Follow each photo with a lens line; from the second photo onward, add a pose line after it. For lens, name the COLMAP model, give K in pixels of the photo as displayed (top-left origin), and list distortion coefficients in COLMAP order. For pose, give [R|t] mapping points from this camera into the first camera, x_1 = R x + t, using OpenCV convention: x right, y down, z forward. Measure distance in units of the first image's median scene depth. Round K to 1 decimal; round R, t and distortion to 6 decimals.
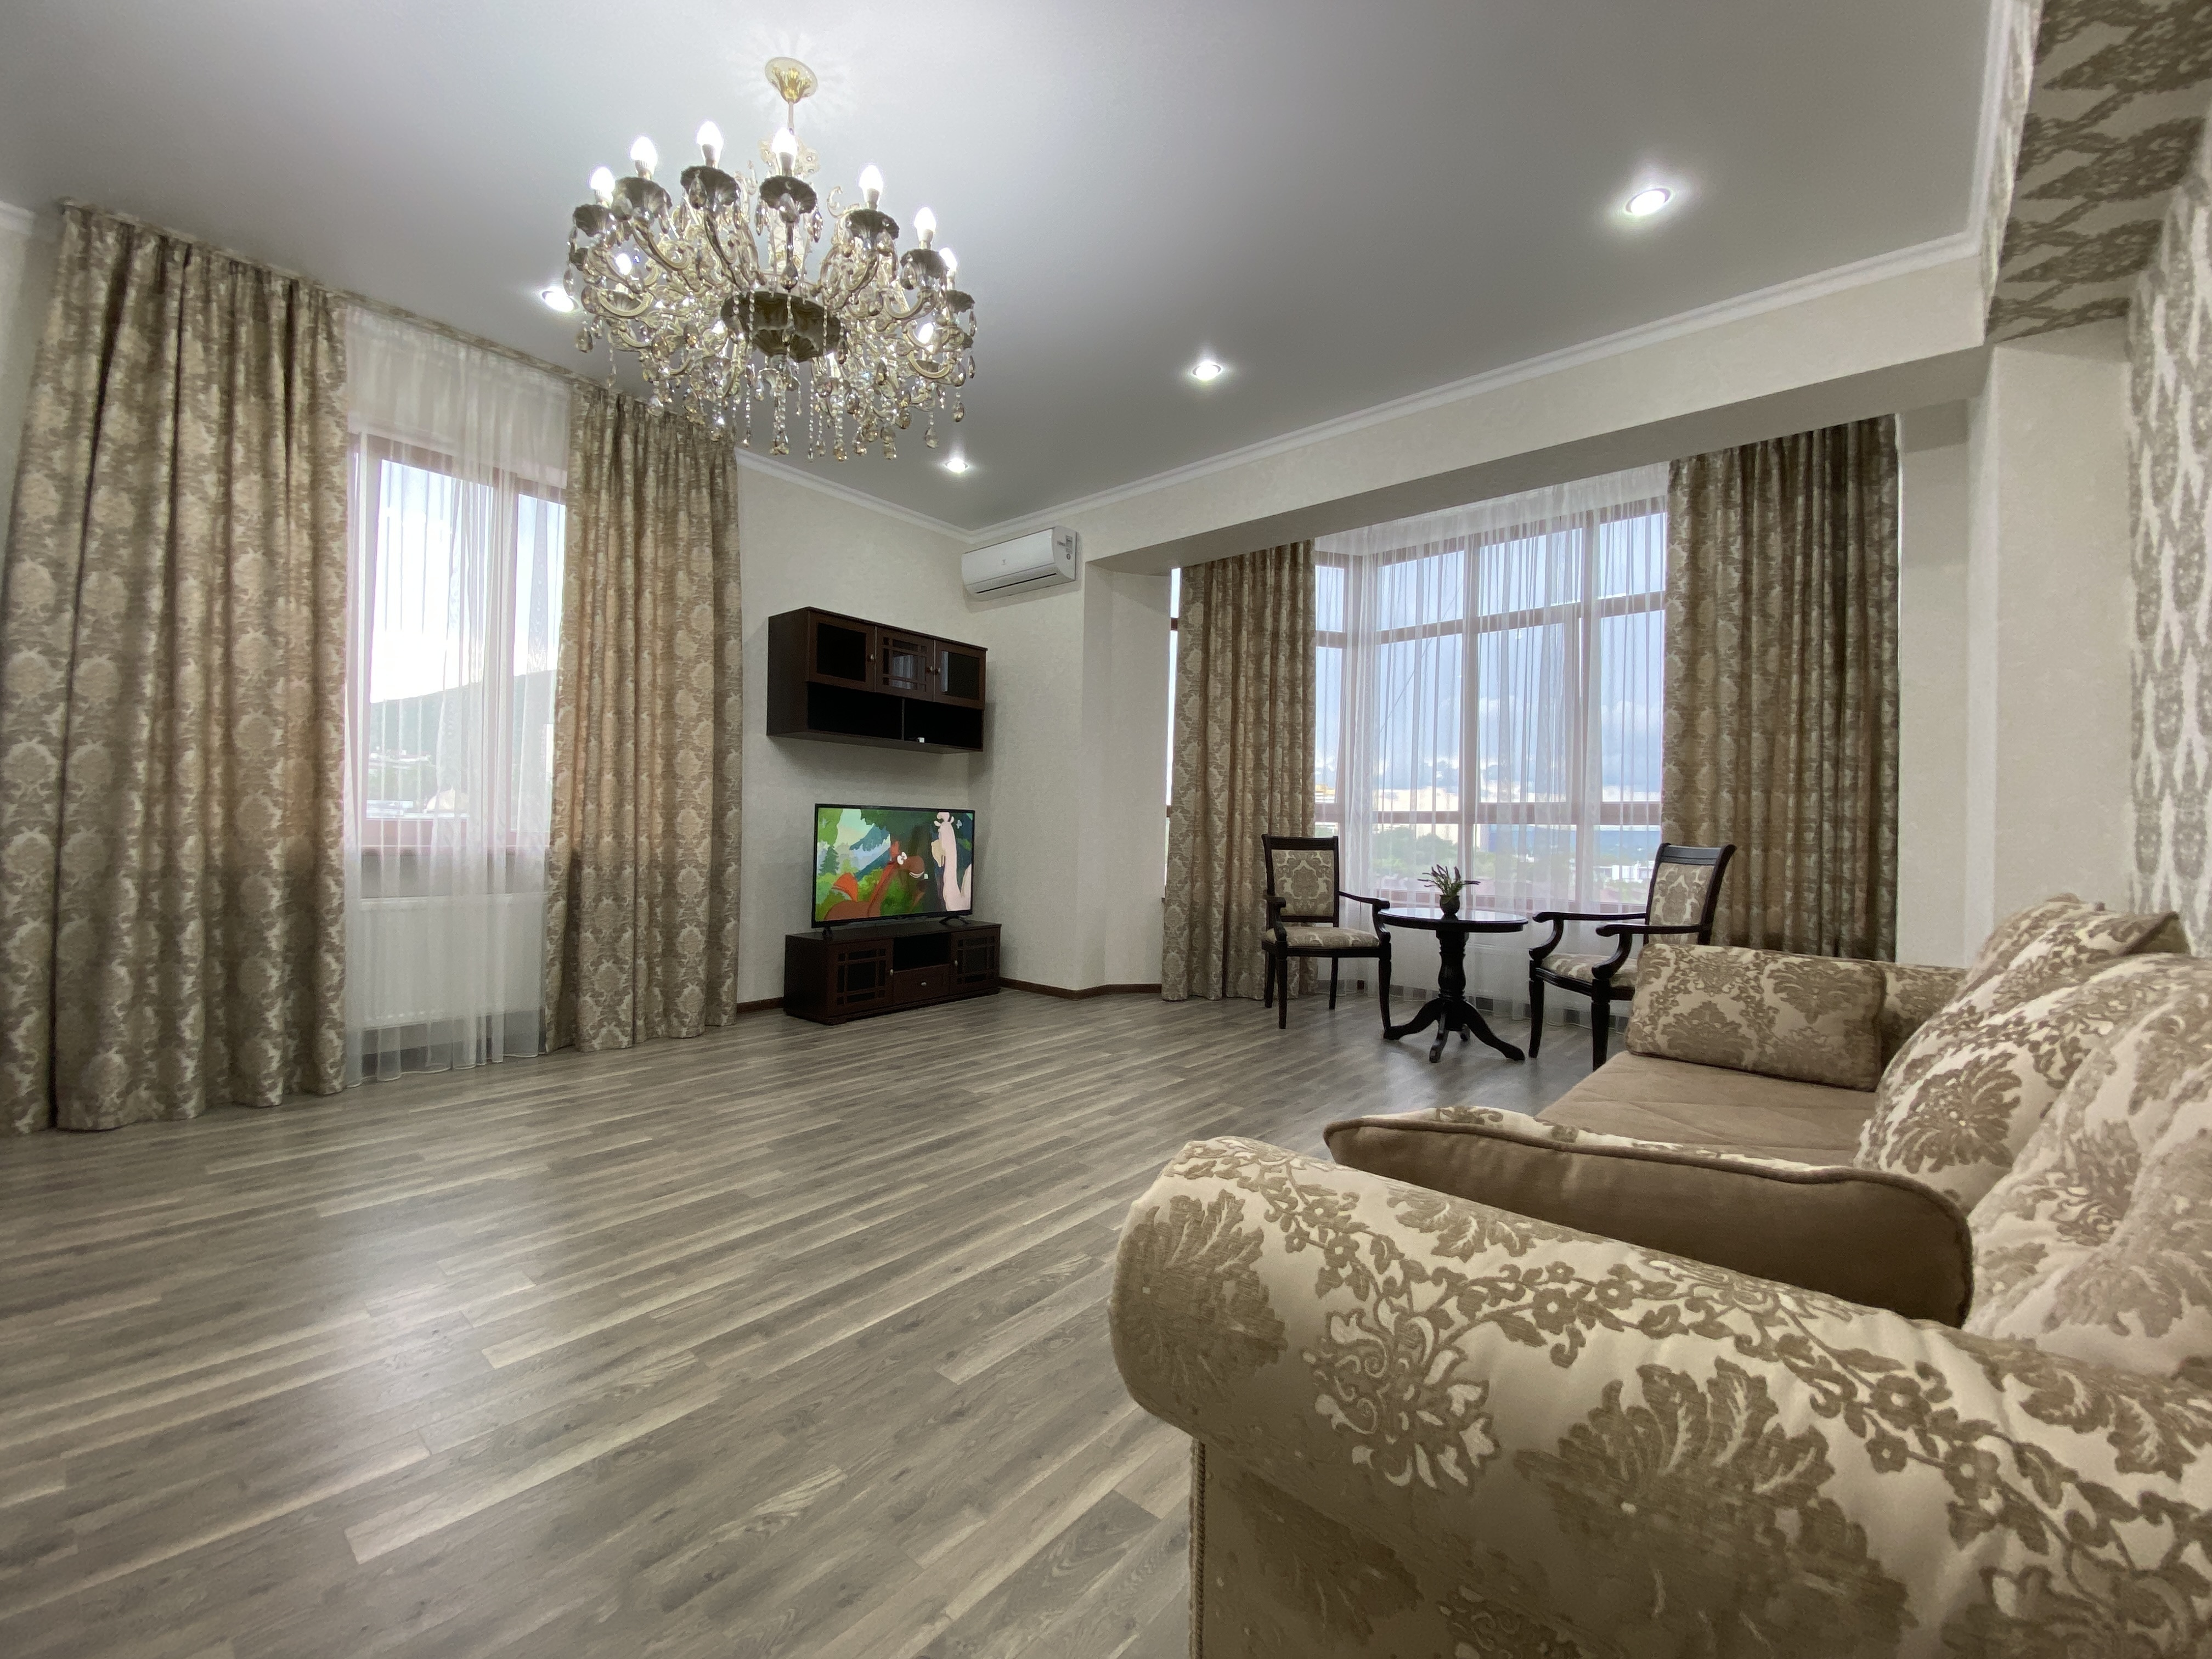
lens RADIAL K [[892.9, 0, 1097.7], [0, 892.9, 835.6], [0, 0, 1]] dist [0.011879, -0.014622]
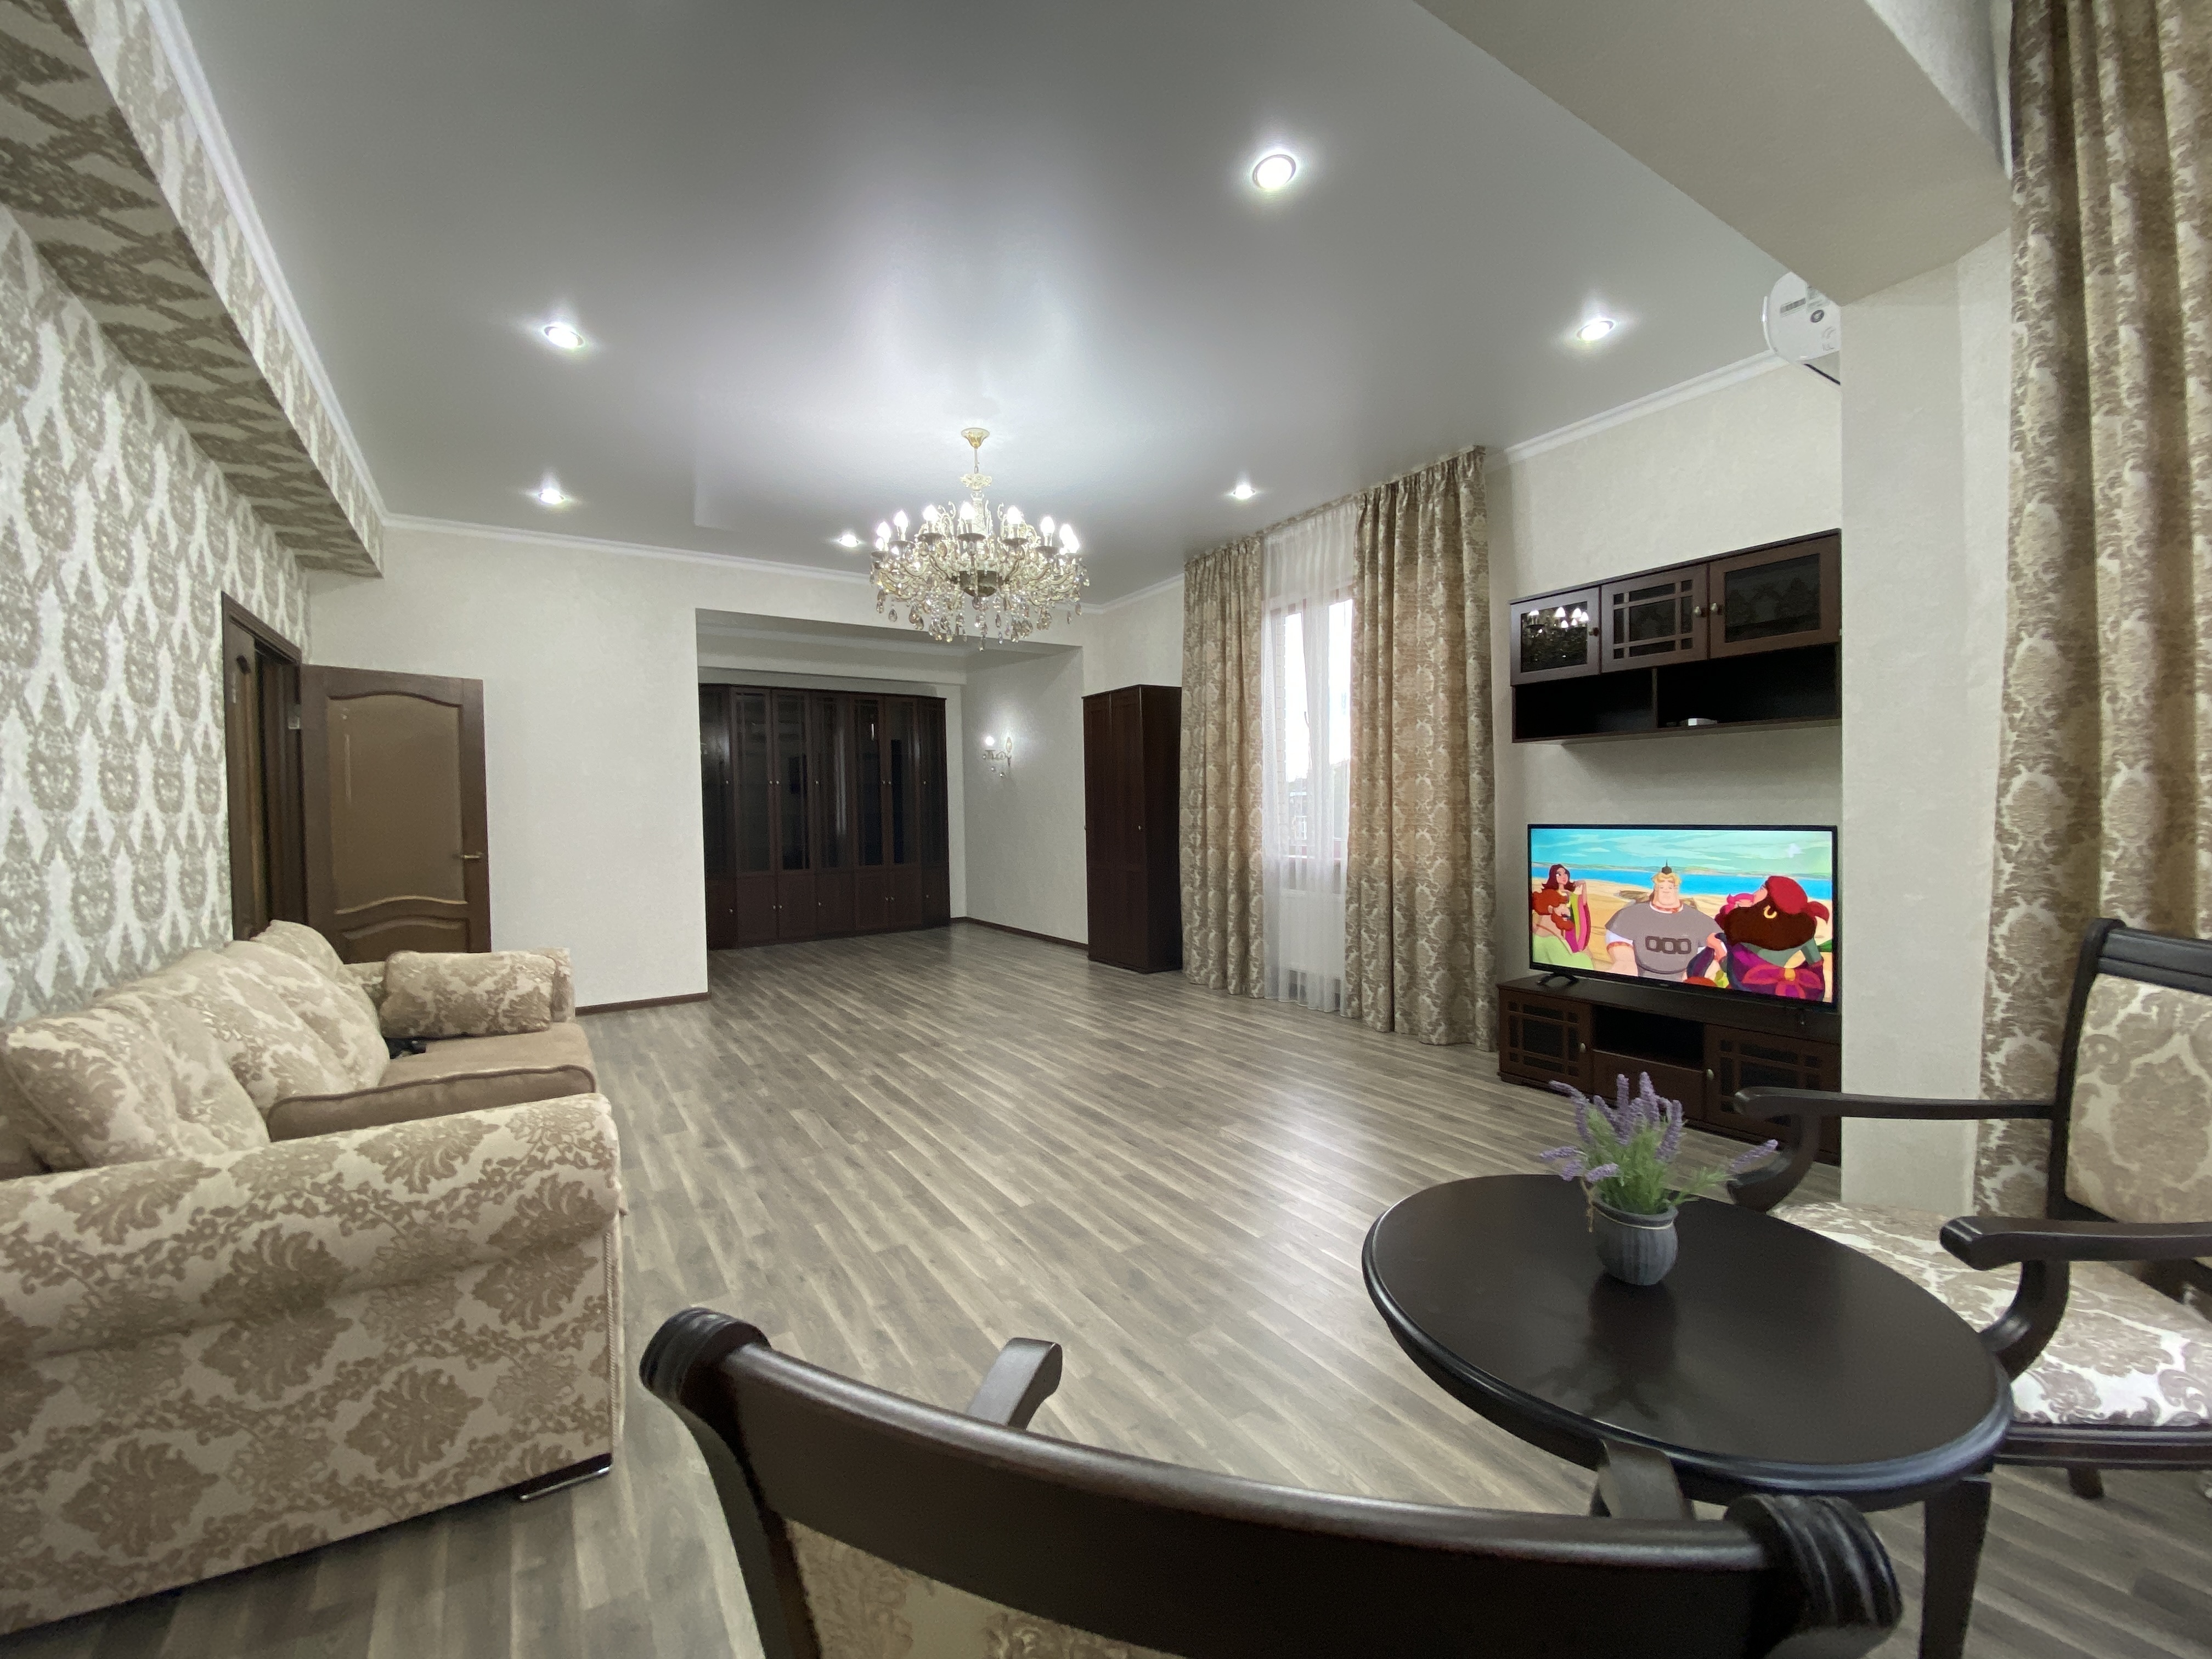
lens RADIAL K [[892.9, 0, 1099.1], [0, 892.9, 830.6], [0, 0, 1]] dist [0.011879, -0.014622]
pose [[-0.296237, 0.010925, -0.955052, 0.781424], [0.006199, 0.999936, 0.009516, -0.049787], [0.955094, -0.003101, -0.296286, 1.070352]]
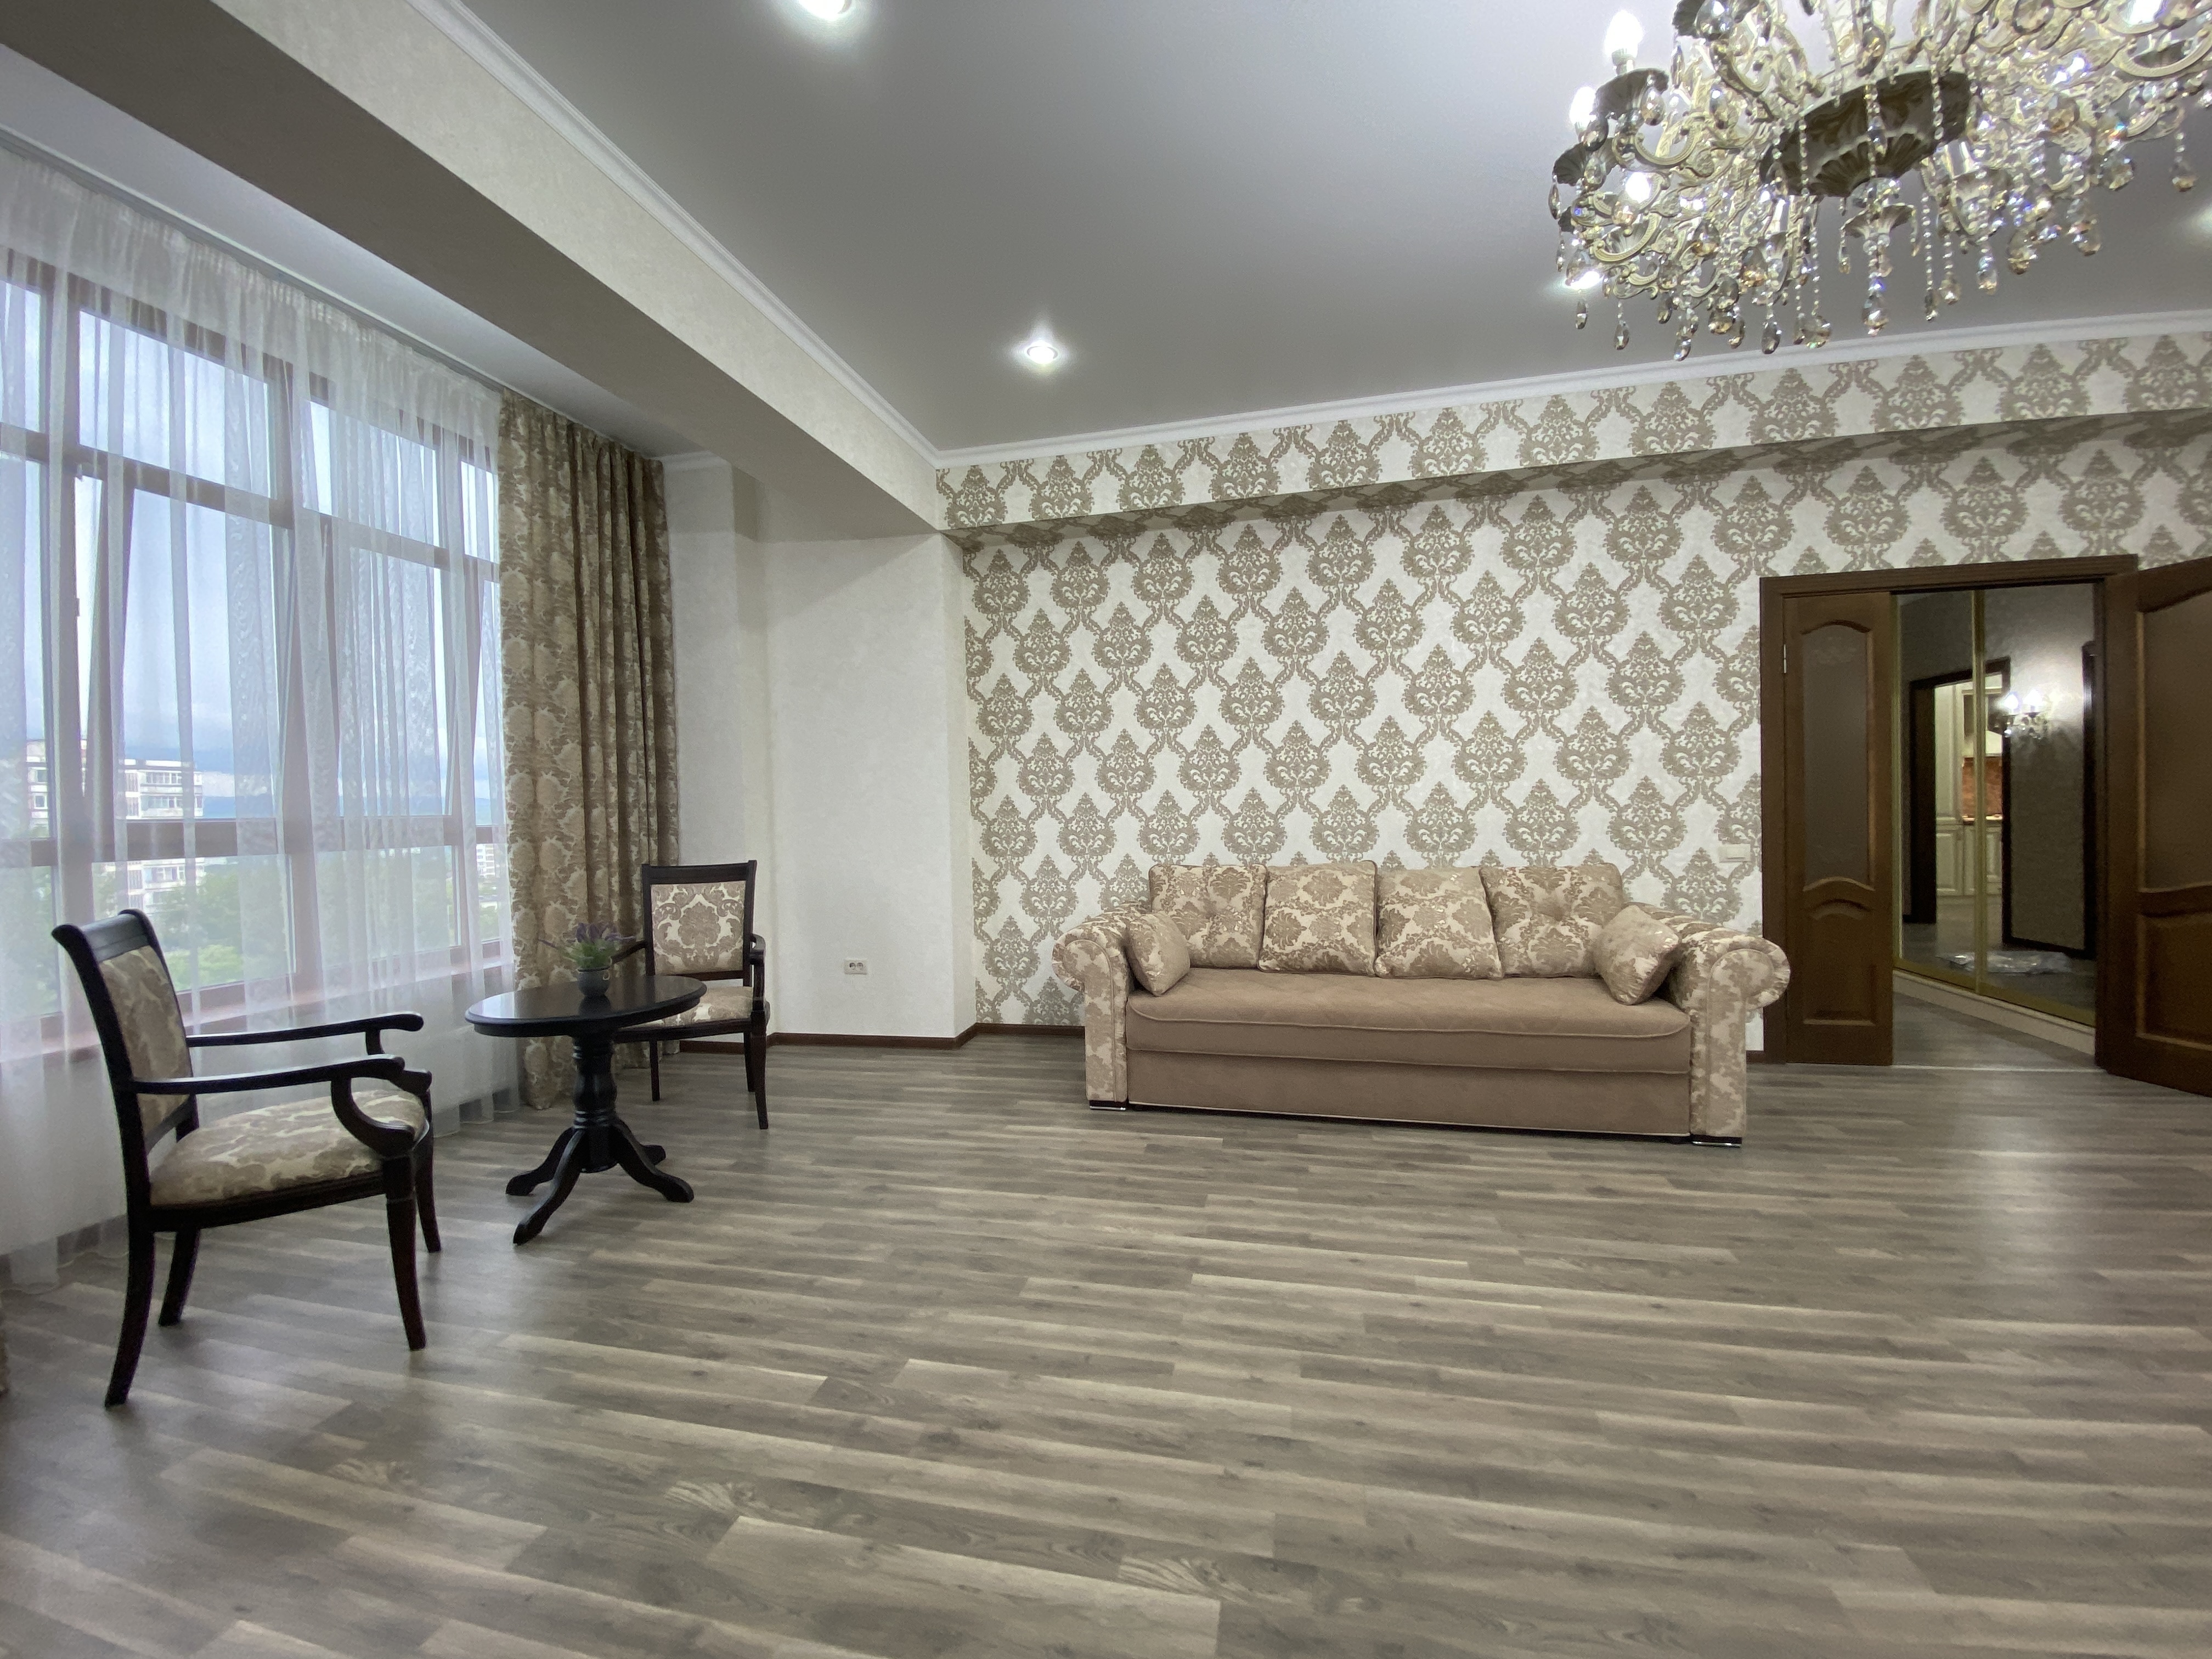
lens RADIAL K [[892.9, 0, 1109.1], [0, 892.9, 816.7], [0, 0, 1]] dist [0.011879, -0.014622]
pose [[-0.467397, -0.020214, 0.883816, -0.417603], [0.021163, 0.999196, 0.034045, -0.065962], [-0.883794, 0.034616, -0.466594, 1.113892]]
